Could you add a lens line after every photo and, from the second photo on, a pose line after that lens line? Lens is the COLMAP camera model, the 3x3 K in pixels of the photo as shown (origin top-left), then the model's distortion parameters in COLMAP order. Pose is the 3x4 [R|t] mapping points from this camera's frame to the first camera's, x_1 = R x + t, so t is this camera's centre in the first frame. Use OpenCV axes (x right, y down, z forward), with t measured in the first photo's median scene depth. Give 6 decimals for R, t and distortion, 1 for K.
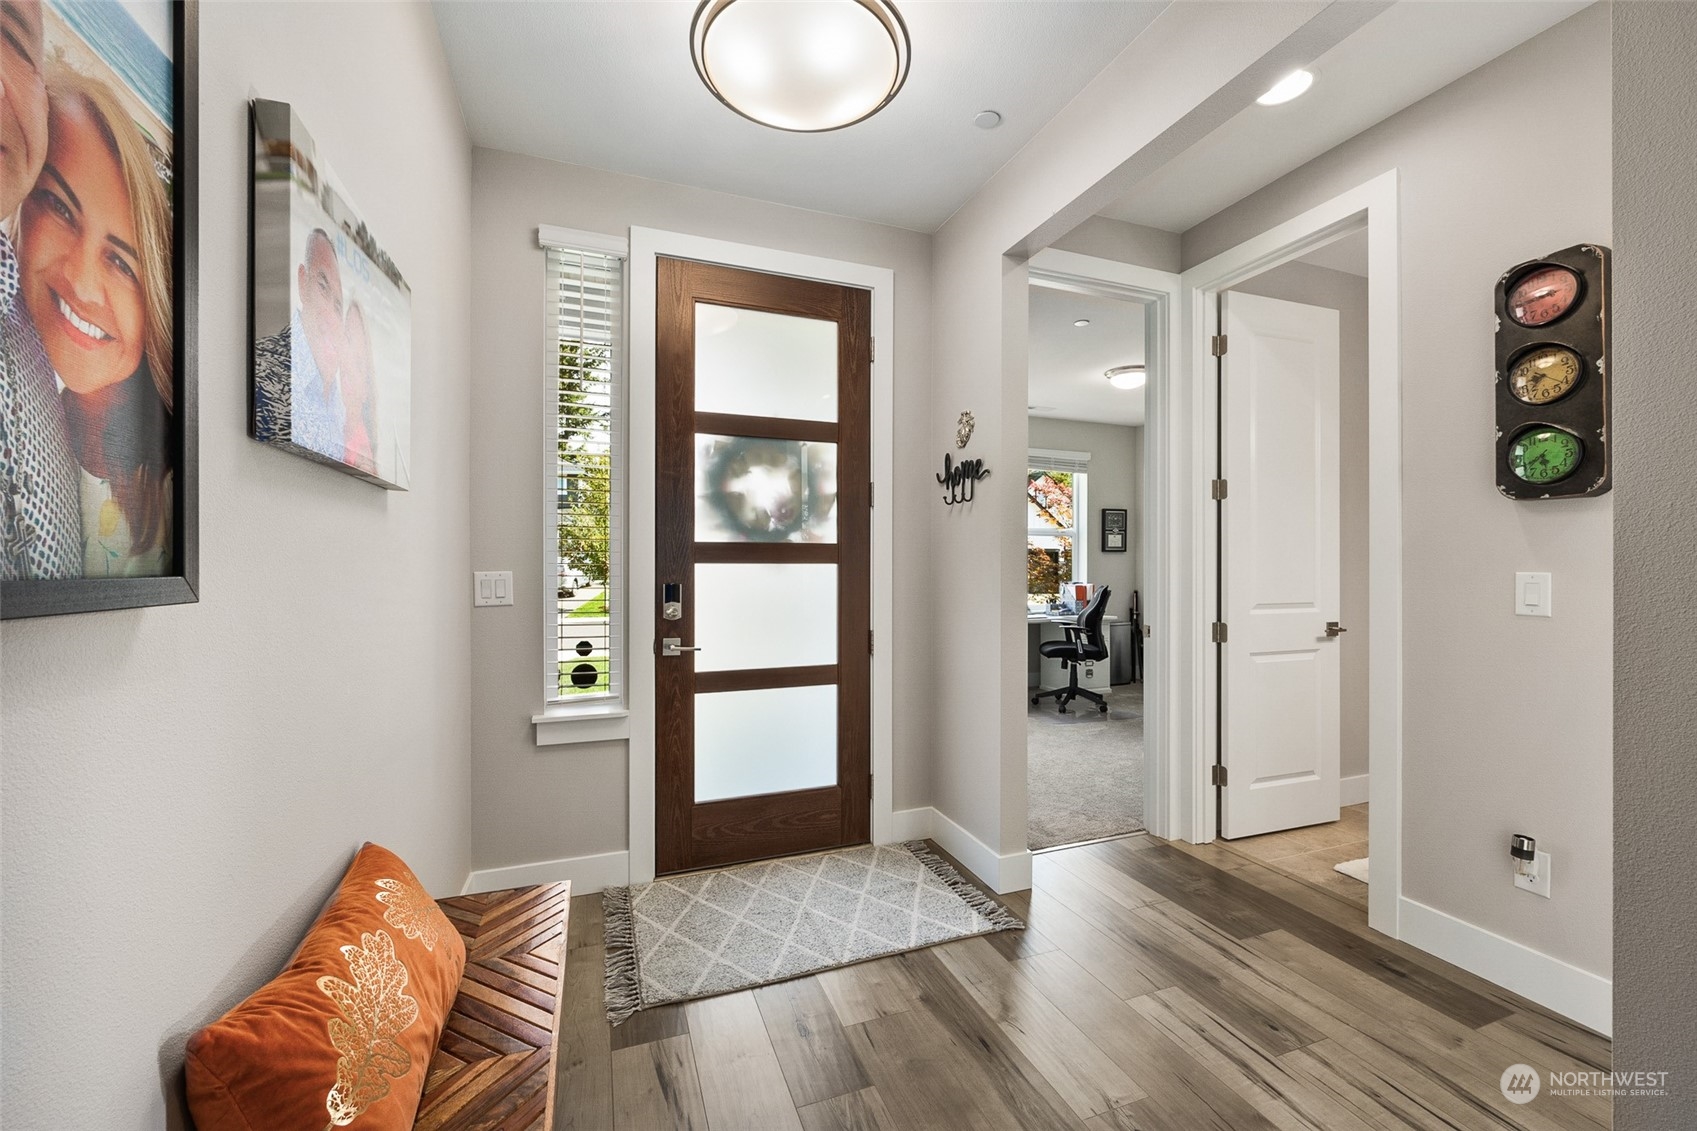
lens RADIAL K [[687.6, 0, 845.1], [0, 687.6, 566.5], [0, 0, 1]] dist [-0.002179, 0.000012]
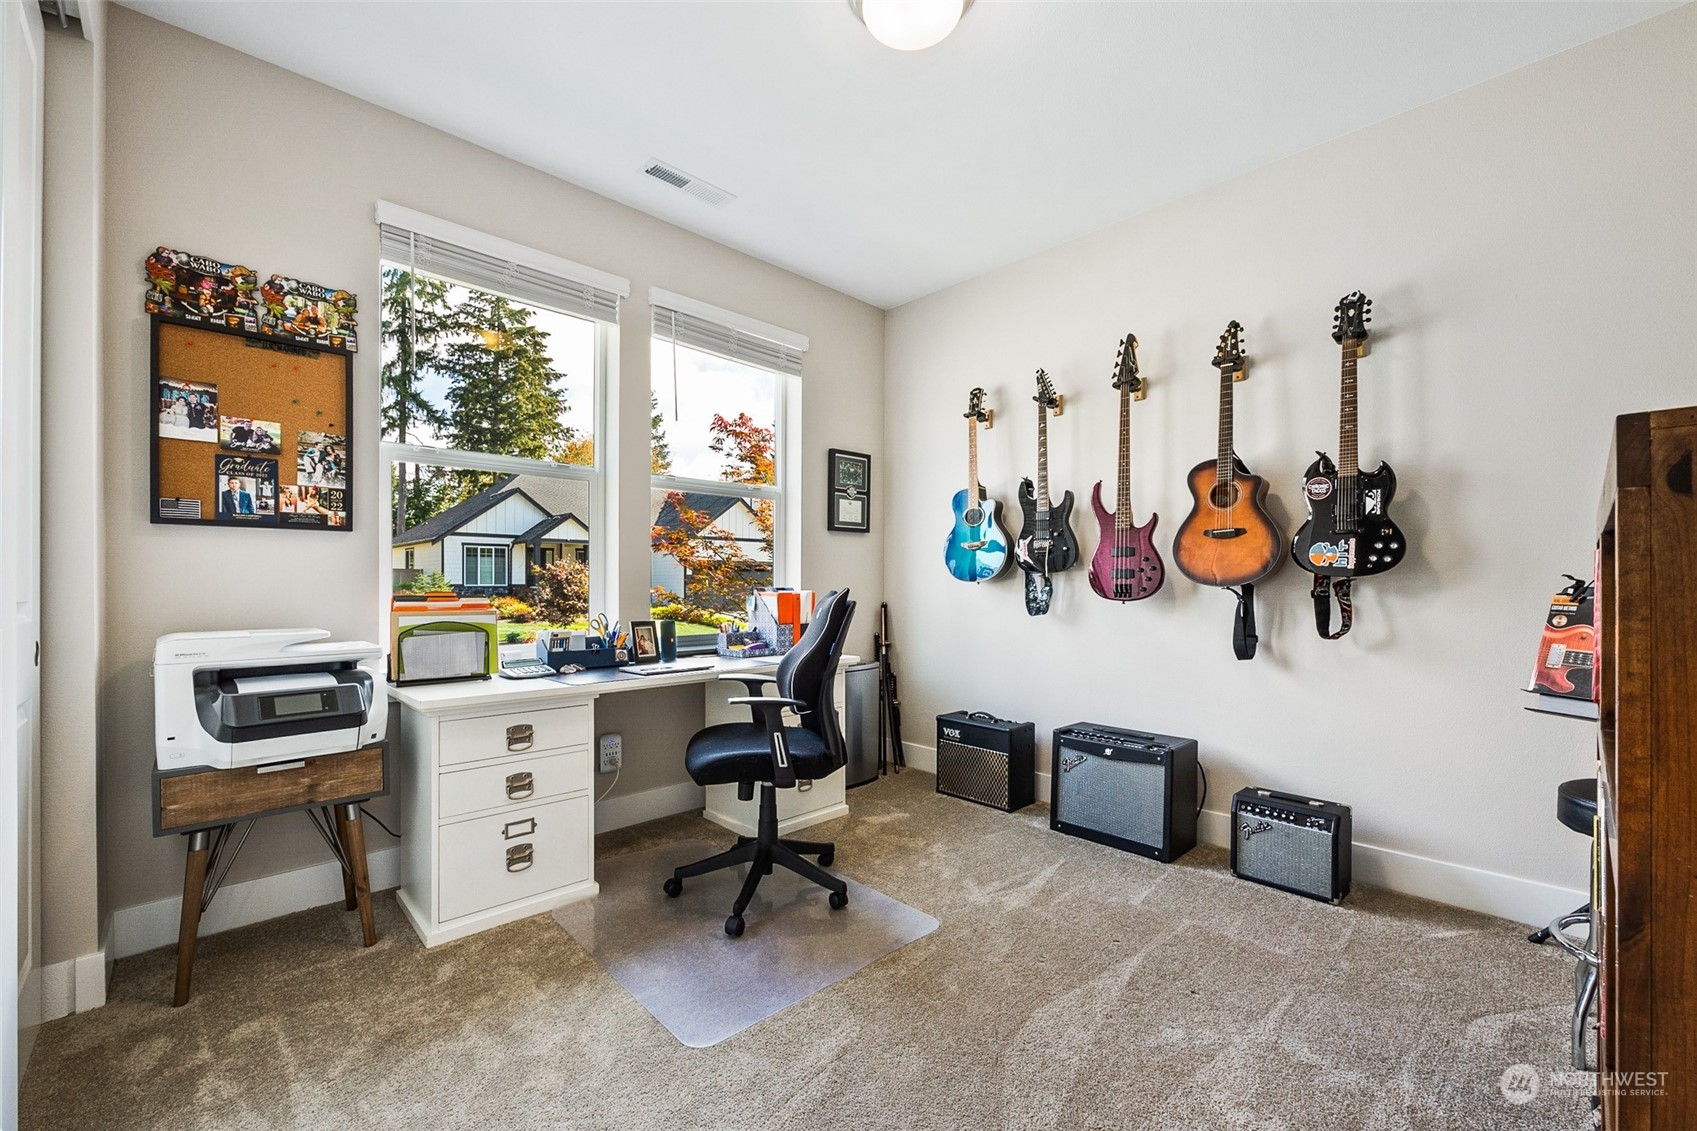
lens RADIAL K [[687.6, 0, 848.8], [0, 687.6, 578.5], [0, 0, 1]] dist [-0.002179, 0.000012]
pose [[0.920189, 0.003375, 0.391460, 0.195403], [0.000333, 0.999956, -0.009403, 0.022162], [-0.391474, 0.008783, 0.920147, 0.546918]]
